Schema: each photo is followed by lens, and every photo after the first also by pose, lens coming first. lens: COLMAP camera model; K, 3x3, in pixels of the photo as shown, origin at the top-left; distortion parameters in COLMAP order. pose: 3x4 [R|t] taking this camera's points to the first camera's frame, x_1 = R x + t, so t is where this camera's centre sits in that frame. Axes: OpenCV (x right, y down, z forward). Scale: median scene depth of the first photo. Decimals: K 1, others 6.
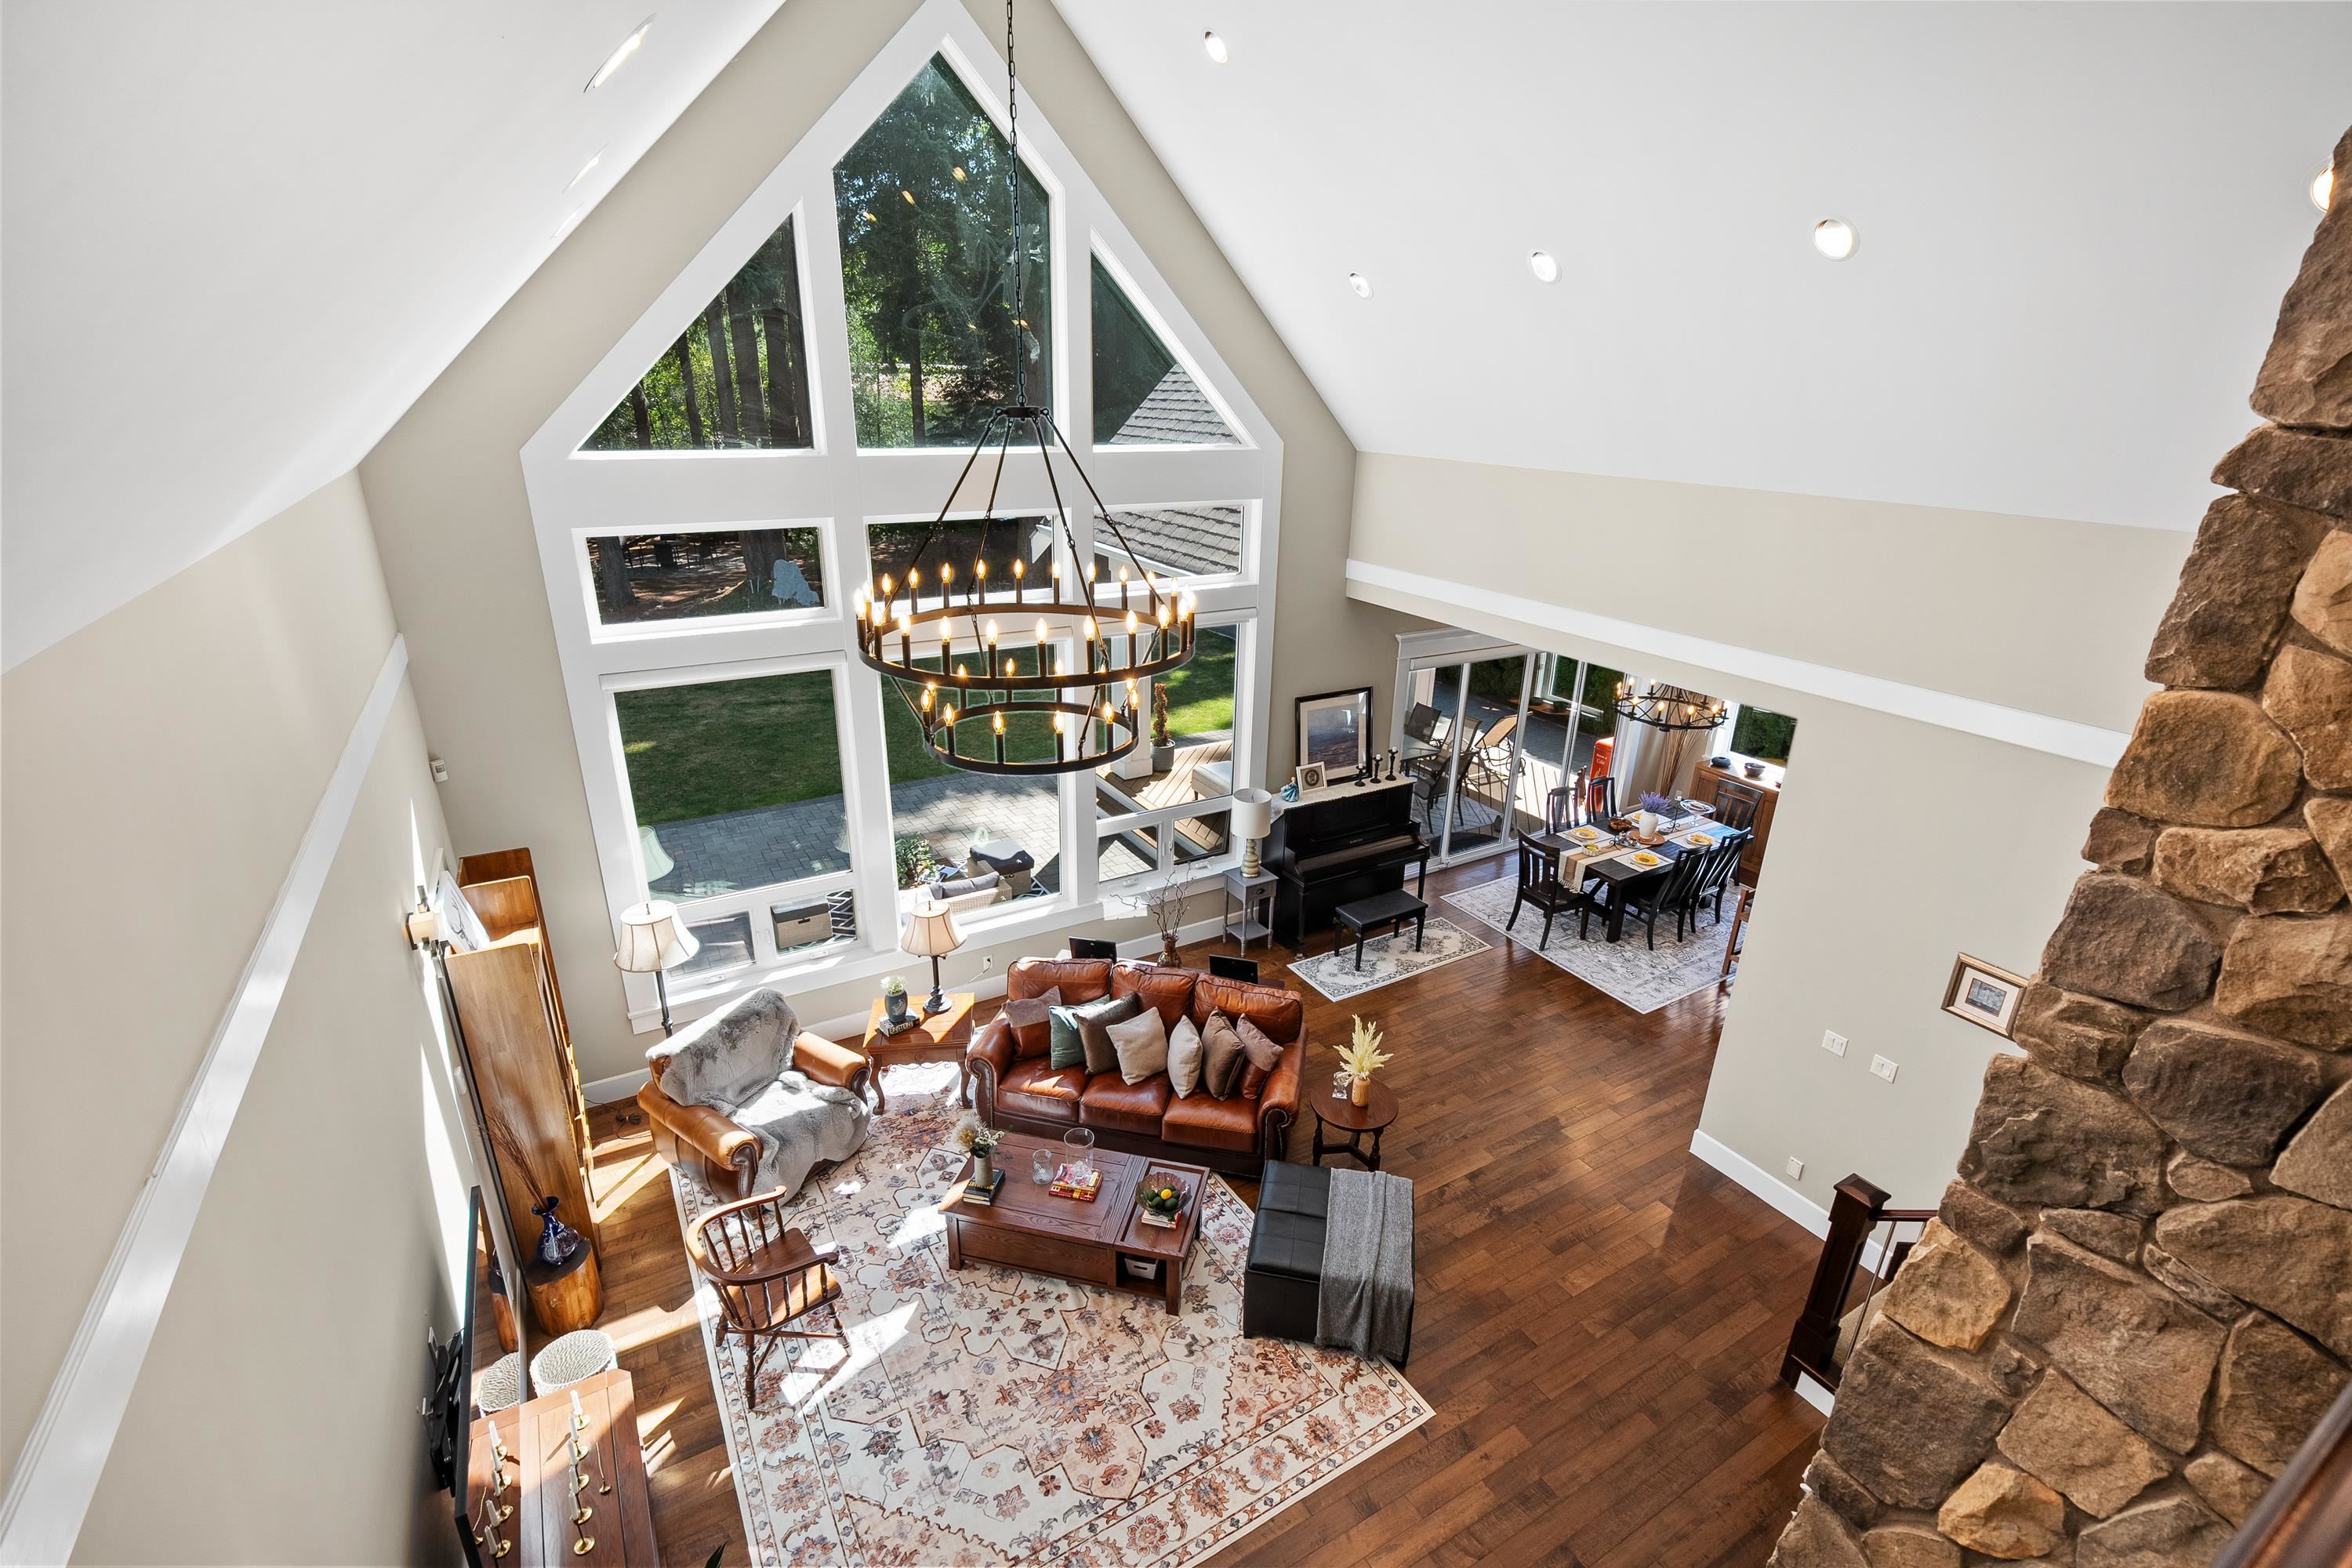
lens RADIAL K [[1059.3, 0, 1176.0], [0, 1059.3, 784.0], [0, 0, 1]] dist [-0.005425, -0.000006]
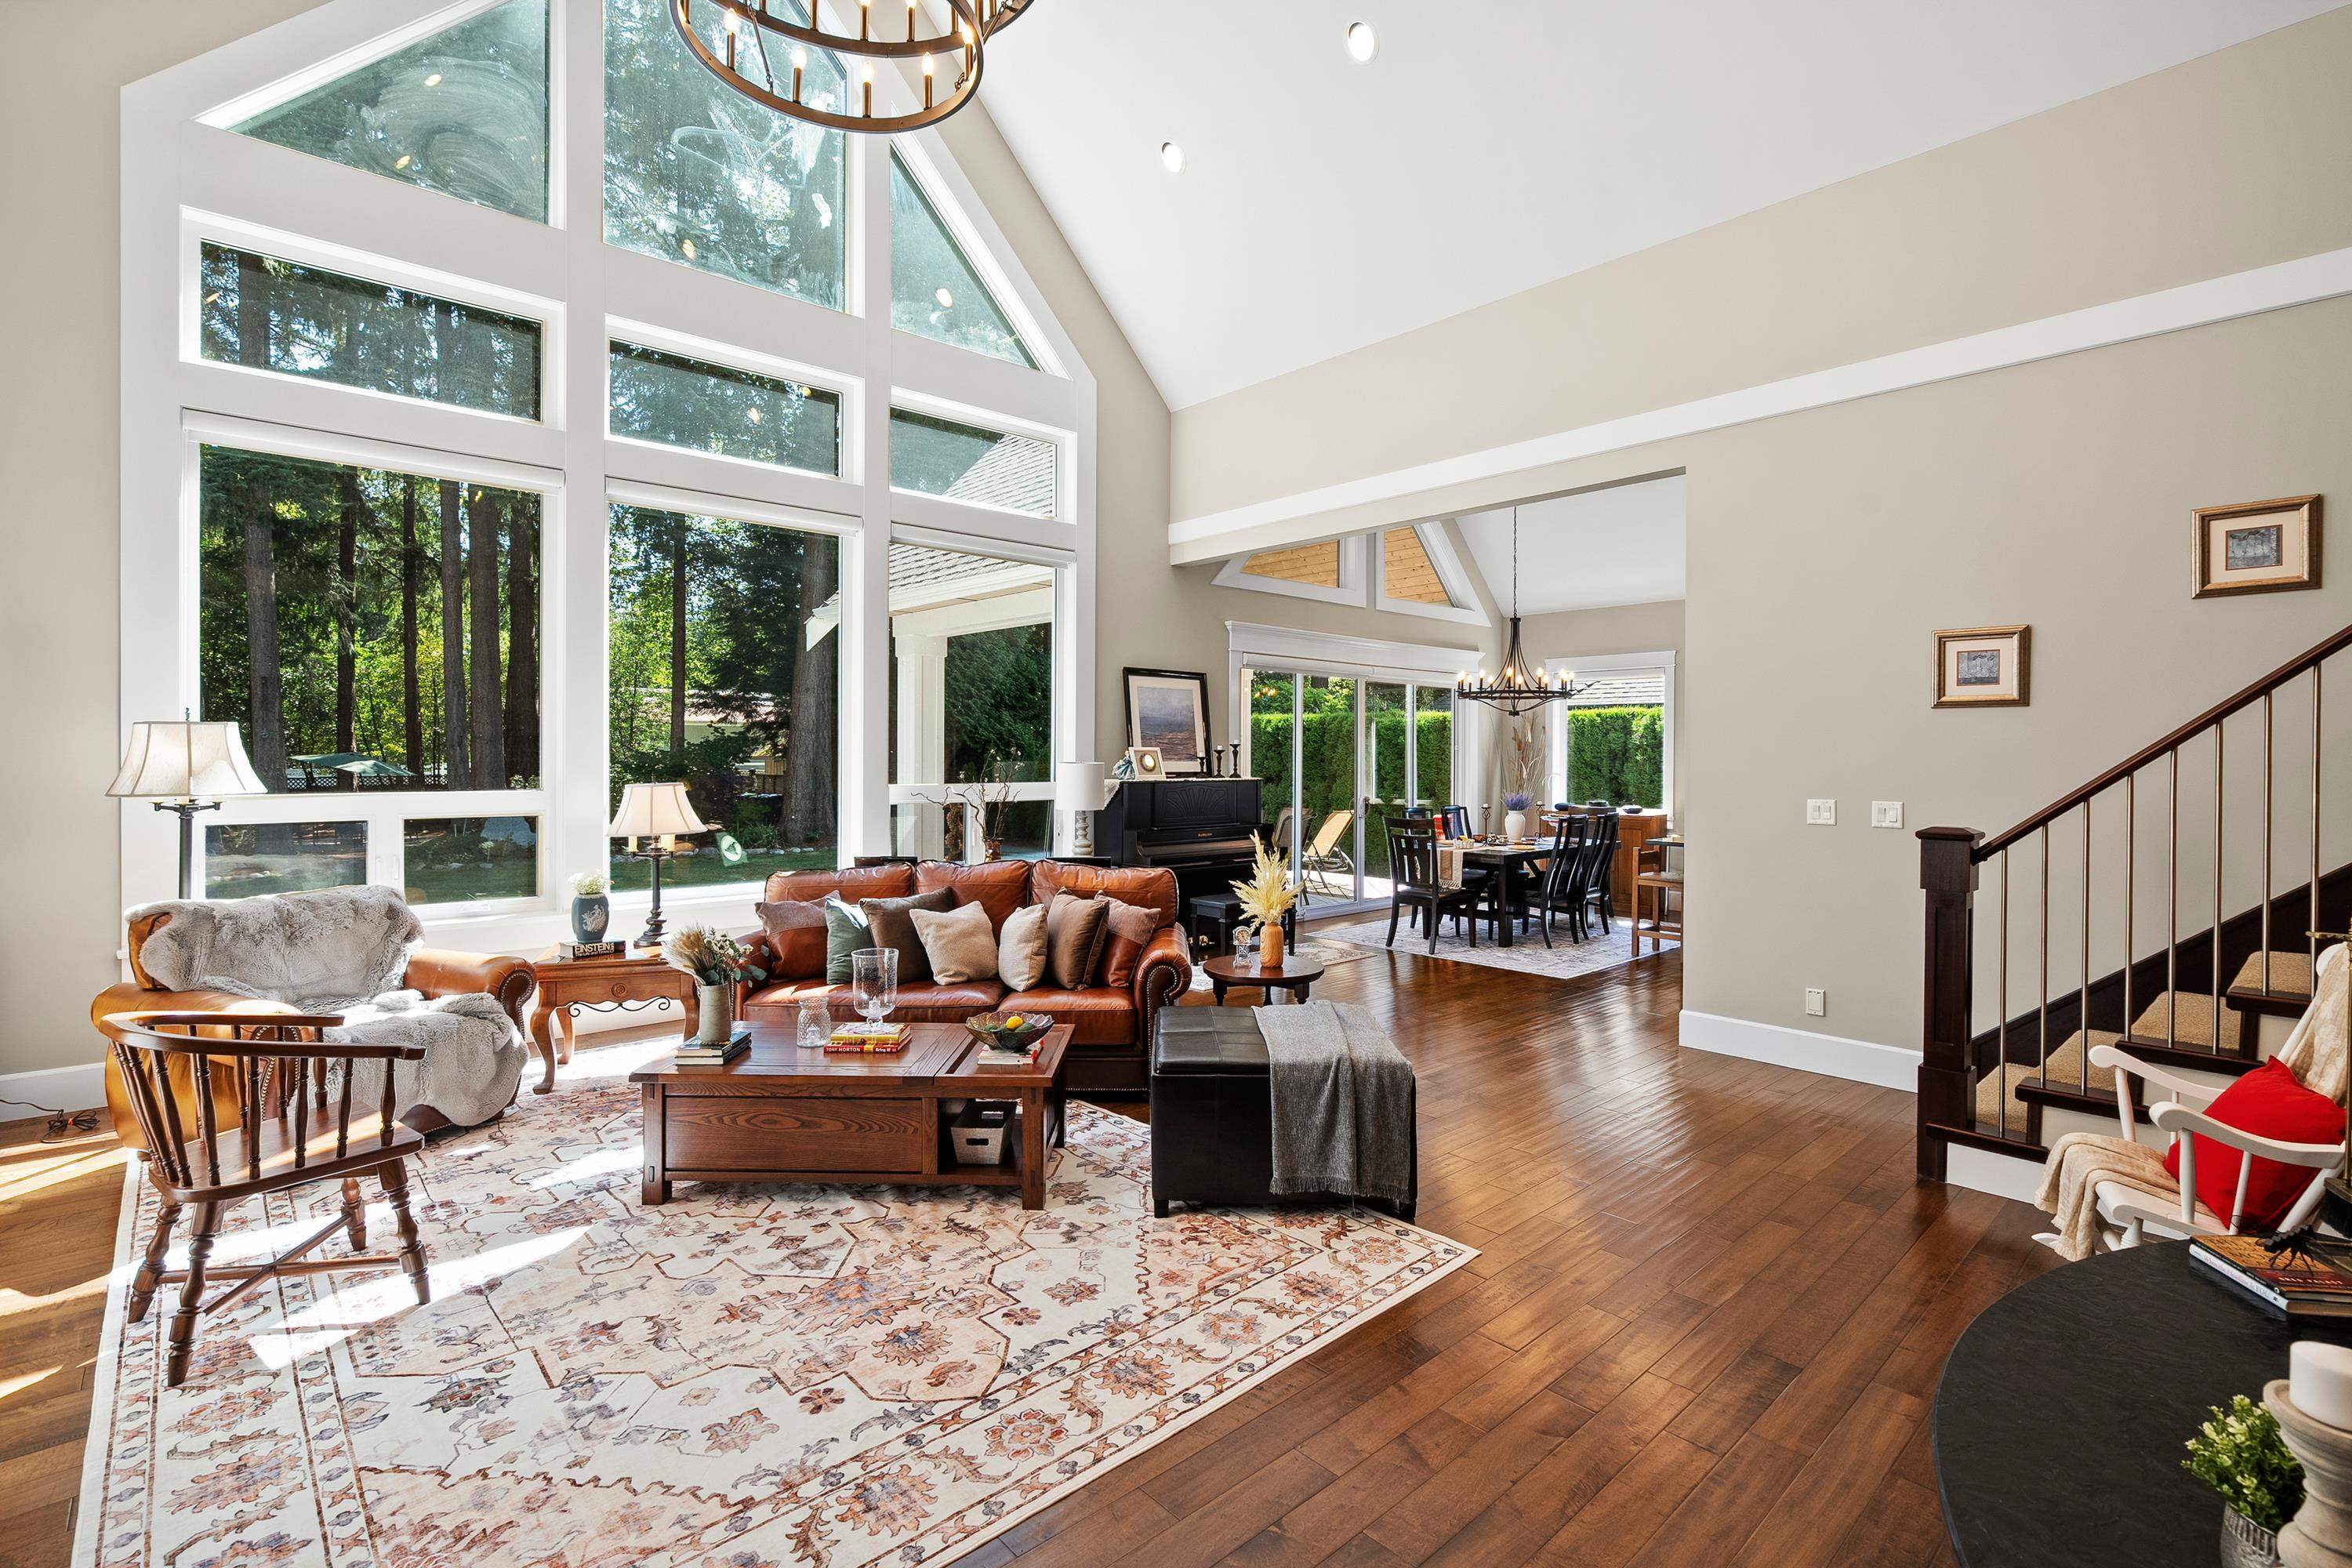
lens RADIAL K [[1073.4, 0, 1176.0], [0, 1073.4, 784.0], [0, 0, 1]] dist [-0.002922, 0.000209]
pose [[0.977887, -0.015380, 0.208569, -0.051172], [0.088282, 0.934437, -0.345012, 0.525441], [-0.189588, 0.355796, 0.915132, 0.357441]]
